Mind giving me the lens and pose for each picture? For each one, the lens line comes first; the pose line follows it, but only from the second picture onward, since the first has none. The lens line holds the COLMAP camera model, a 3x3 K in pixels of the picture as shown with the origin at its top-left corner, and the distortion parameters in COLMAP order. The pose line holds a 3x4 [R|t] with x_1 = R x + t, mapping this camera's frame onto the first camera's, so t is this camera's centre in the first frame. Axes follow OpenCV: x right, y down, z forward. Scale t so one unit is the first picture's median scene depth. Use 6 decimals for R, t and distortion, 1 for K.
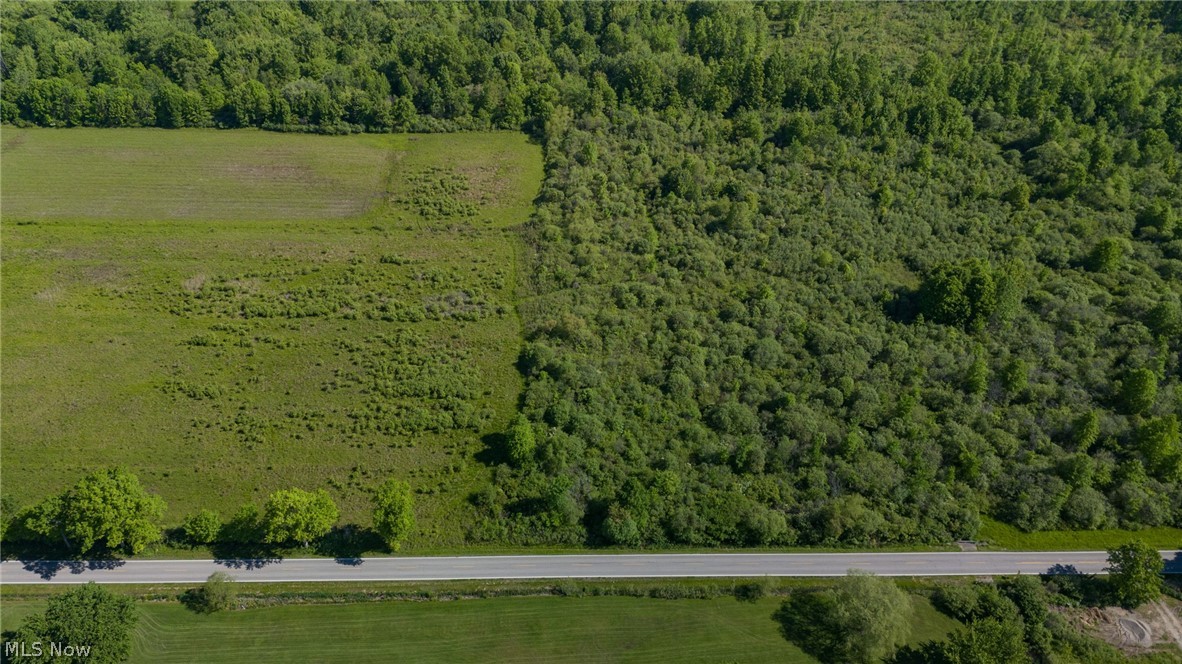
lens RADIAL K [[860.3, 0, 585.8], [0, 860.3, 328.6], [0, 0, 1]] dist [0.092720, -0.103588]
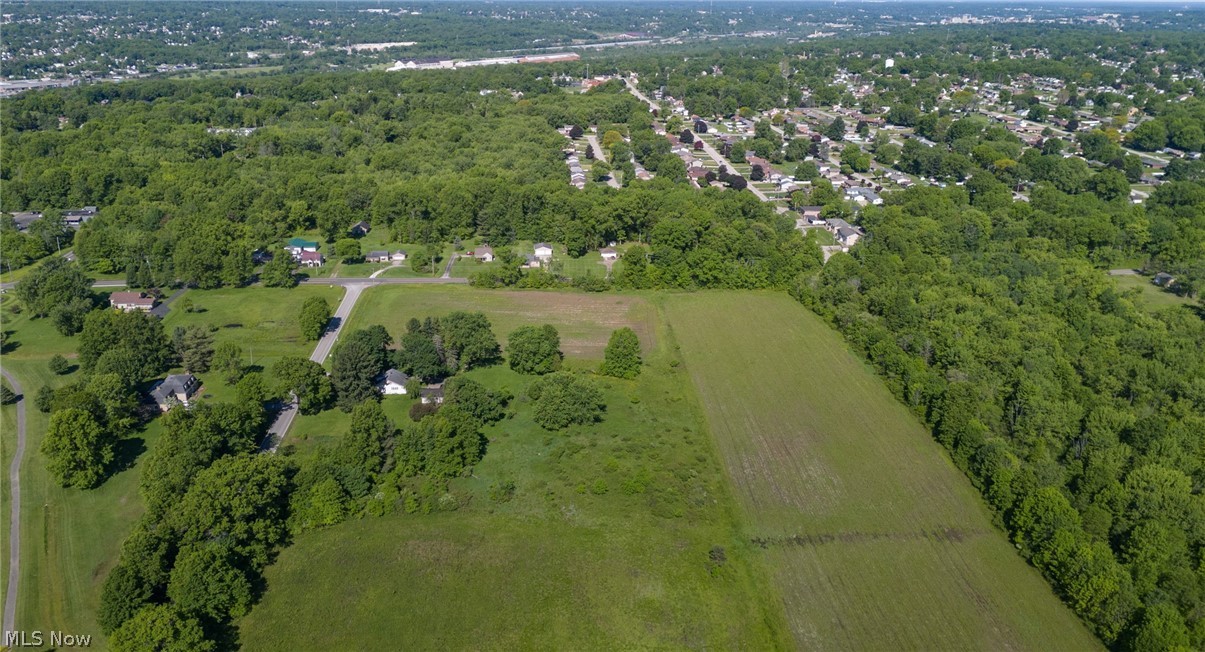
lens RADIAL K [[877.9, 0, 596.2], [0, 877.9, 318.0], [0, 0, 1]] dist [0.055567, -0.047449]
pose [[0.045357, 0.338332, -0.939933, -0.021876], [-0.596827, 0.763698, 0.246095, -0.342169], [0.801087, 0.549815, 0.236564, 0.464033]]
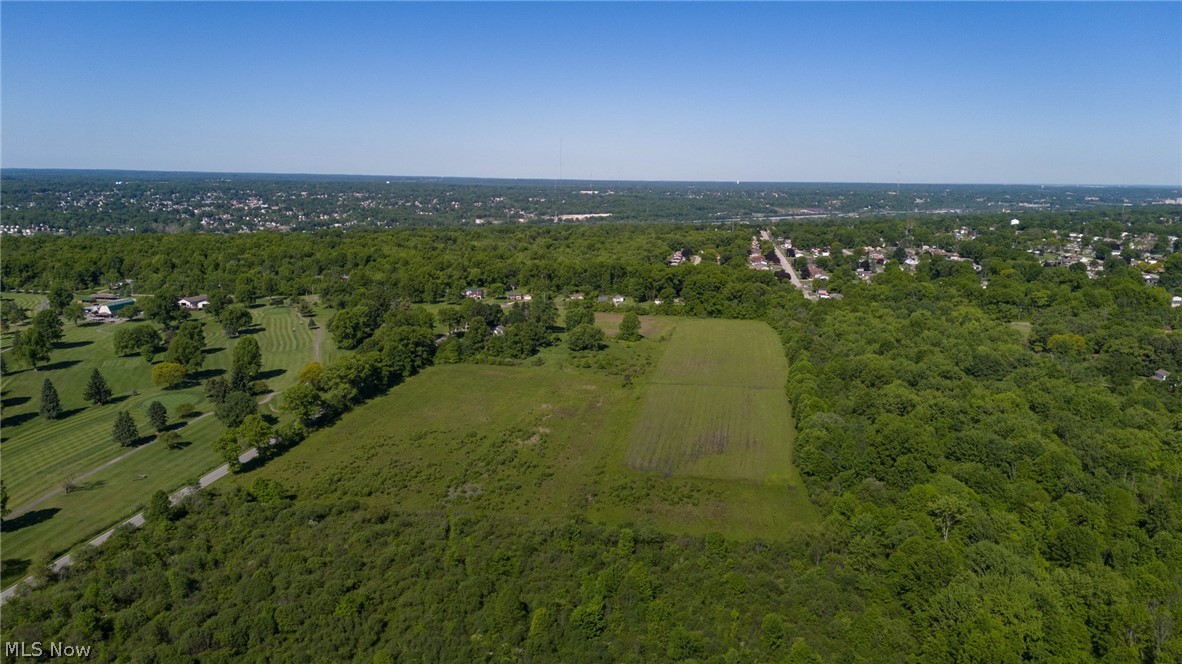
lens RADIAL K [[860.3, 0, 588.0], [0, 860.3, 334.3], [0, 0, 1]] dist [0.092720, -0.103588]
pose [[-0.193626, 0.163727, -0.967317, 0.701500], [-0.586618, 0.770984, 0.247918, -0.442084], [0.786377, 0.615449, -0.053237, 0.777419]]
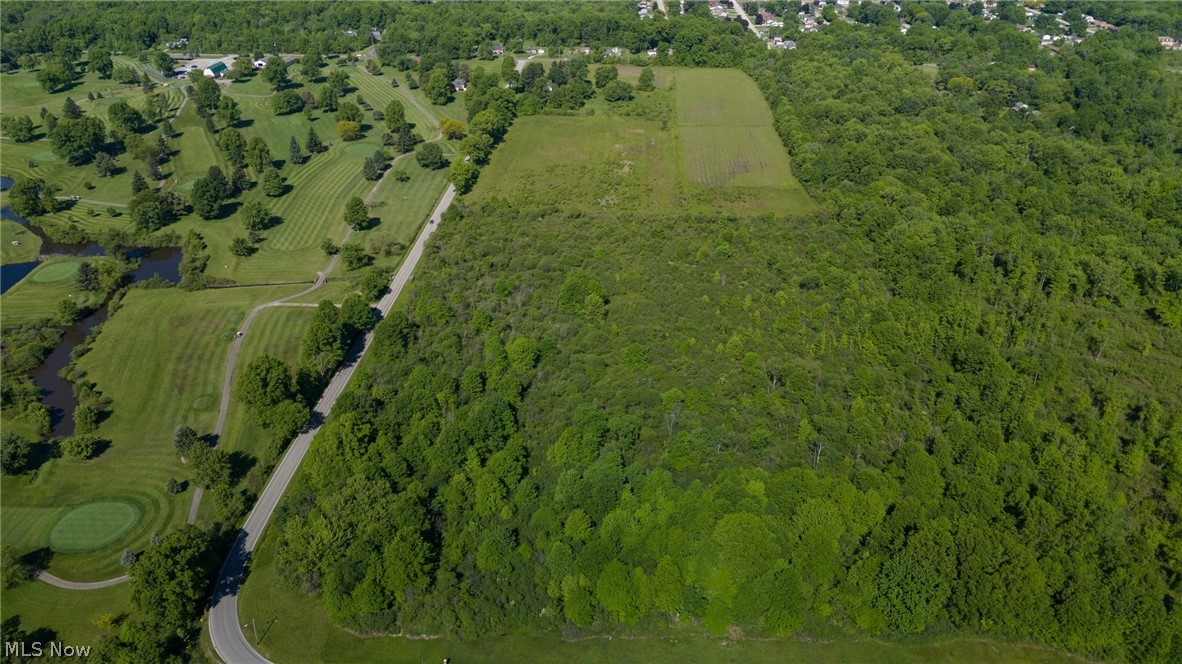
lens RADIAL K [[860.3, 0, 588.8], [0, 860.3, 337.4], [0, 0, 1]] dist [0.092720, -0.103588]
pose [[-0.076304, 0.458339, -0.885496, 1.314081], [-0.593062, 0.693048, 0.409832, -0.447325], [0.801533, 0.556425, 0.218941, 0.510378]]
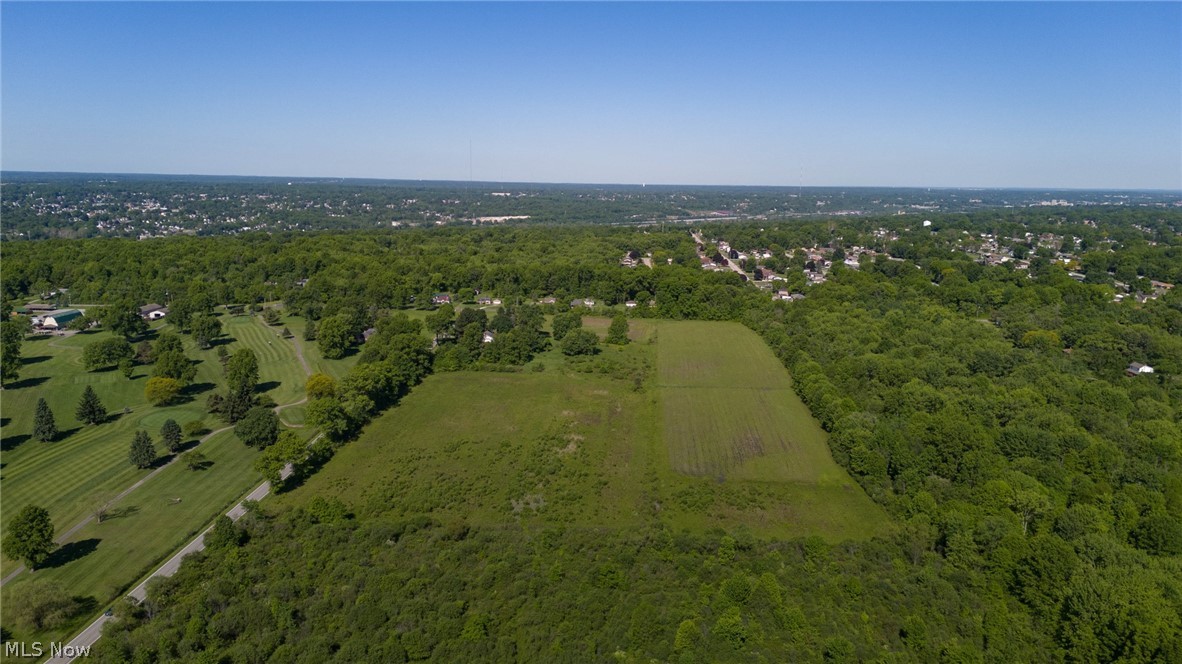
lens RADIAL K [[860.3, 0, 588.0], [0, 860.3, 334.7], [0, 0, 1]] dist [0.092720, -0.103588]
pose [[-0.084890, 0.164351, -0.982742, 0.710443], [-0.596010, 0.782017, 0.182266, -0.348594], [0.798477, 0.601197, 0.031570, 0.649084]]
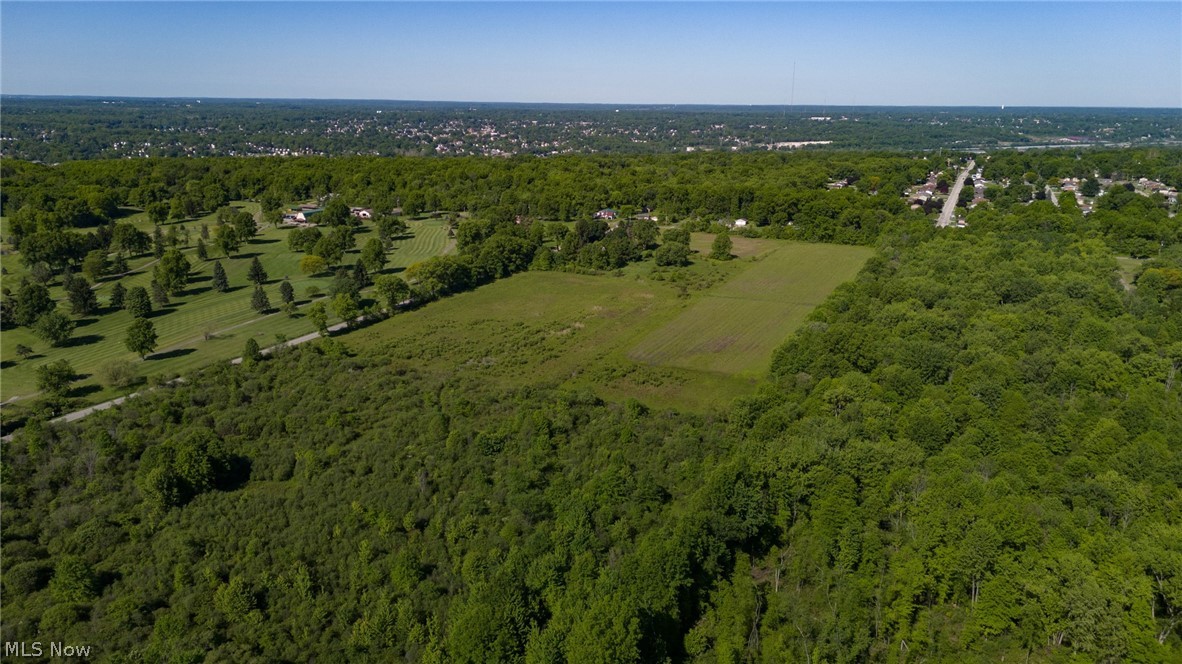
lens RADIAL K [[860.3, 0, 589.8], [0, 860.3, 336.2], [0, 0, 1]] dist [0.092720, -0.103588]
pose [[-0.445795, 0.220572, -0.867534, 0.776085], [-0.535821, 0.710599, 0.456010, -0.622089], [0.717052, 0.668130, -0.198594, 1.025943]]
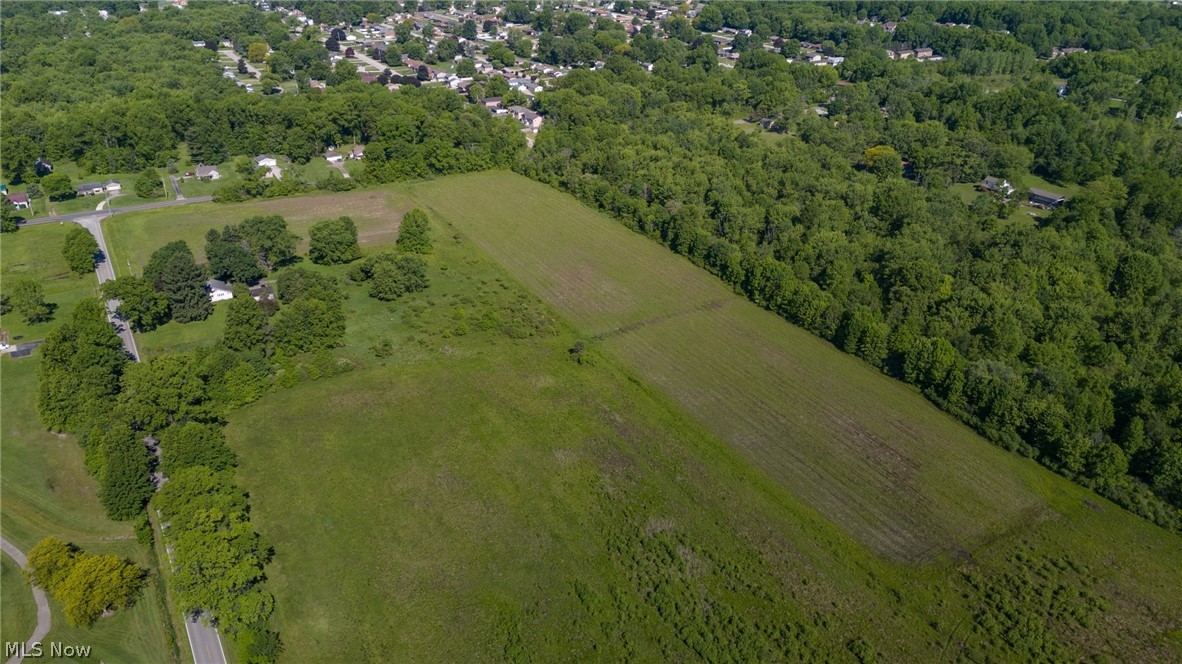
lens RADIAL K [[860.3, 0, 591.6], [0, 860.3, 334.2], [0, 0, 1]] dist [0.092720, -0.103588]
pose [[0.490383, 0.384067, -0.782315, 0.088893], [-0.512833, 0.852958, 0.097286, -0.198059], [0.704646, 0.353490, 0.615239, 0.268562]]
